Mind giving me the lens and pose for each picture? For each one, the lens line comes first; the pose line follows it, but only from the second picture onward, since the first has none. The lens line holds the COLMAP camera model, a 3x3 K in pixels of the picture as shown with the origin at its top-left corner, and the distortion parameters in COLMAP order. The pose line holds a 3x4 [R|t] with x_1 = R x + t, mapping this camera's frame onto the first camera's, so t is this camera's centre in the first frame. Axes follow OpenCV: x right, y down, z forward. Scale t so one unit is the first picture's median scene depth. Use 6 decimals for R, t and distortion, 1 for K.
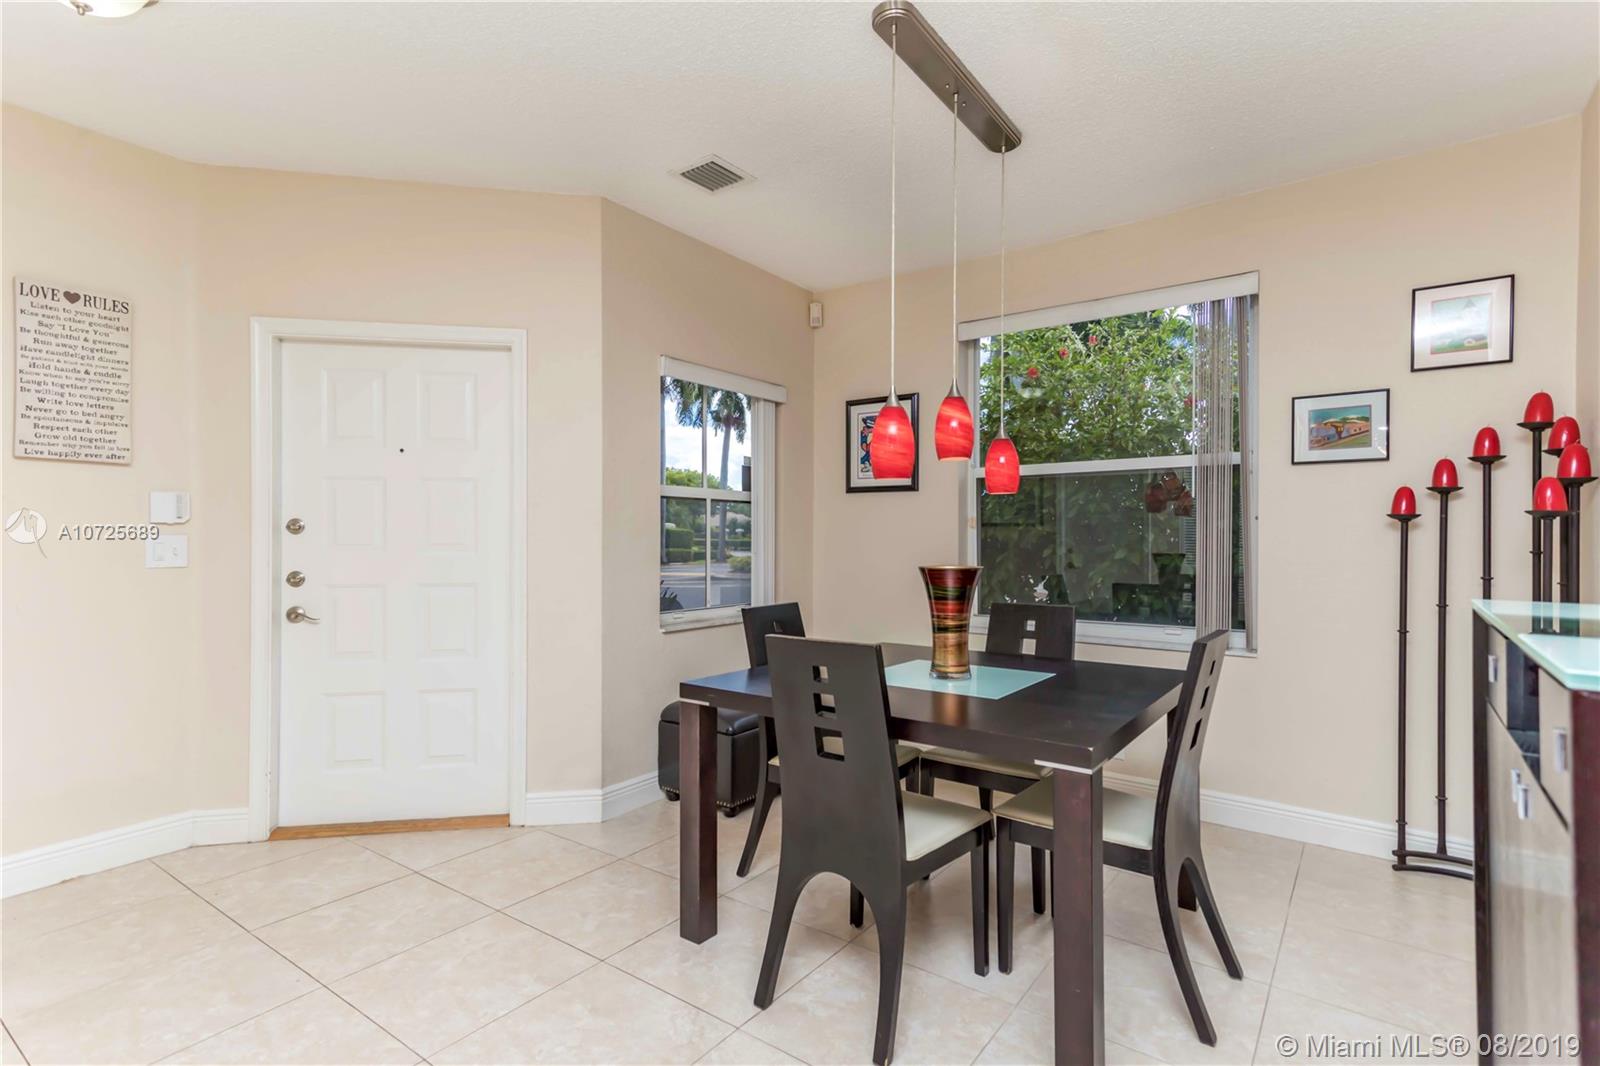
lens RADIAL K [[765.7, 0, 802.7], [0, 765.7, 532.5], [0, 0, 1]] dist [0.025449, 0.002383]
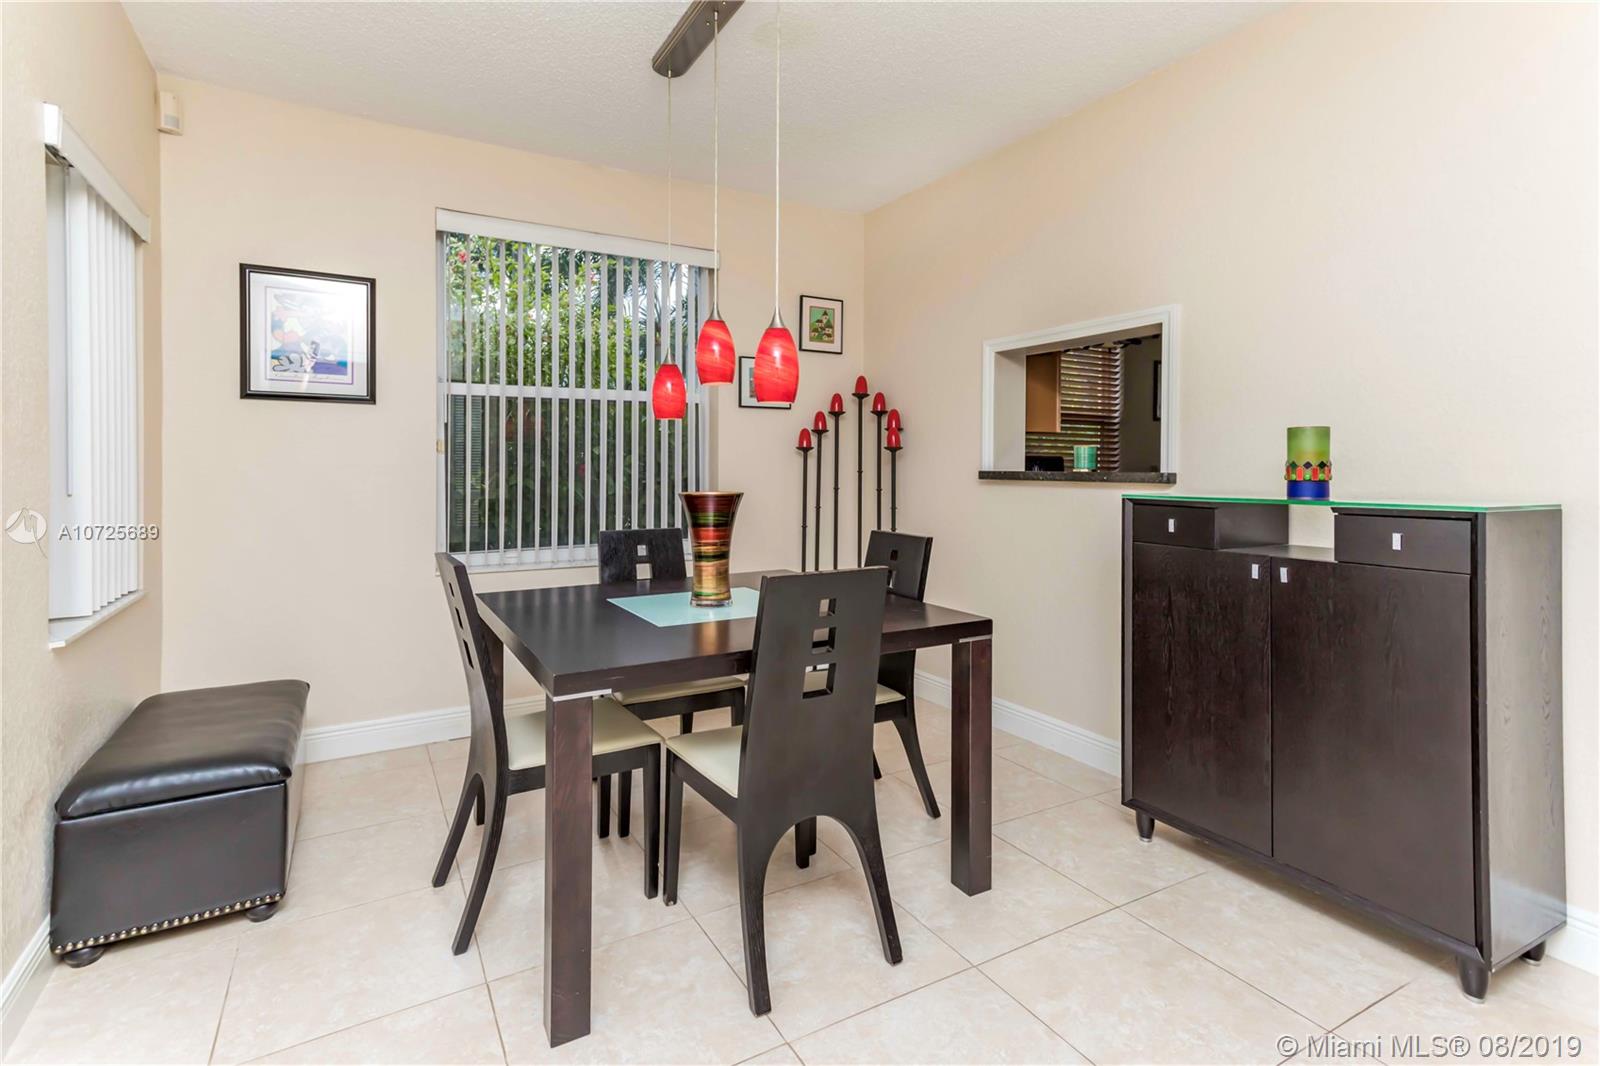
lens RADIAL K [[765.7, 0, 789.0], [0, 765.7, 466.5], [0, 0, 1]] dist [0.025449, 0.002383]
pose [[0.412781, -0.005971, 0.910811, -0.590103], [-0.002722, 0.999966, 0.007789, 0.002345], [-0.910826, -0.005694, 0.412751, 0.447382]]
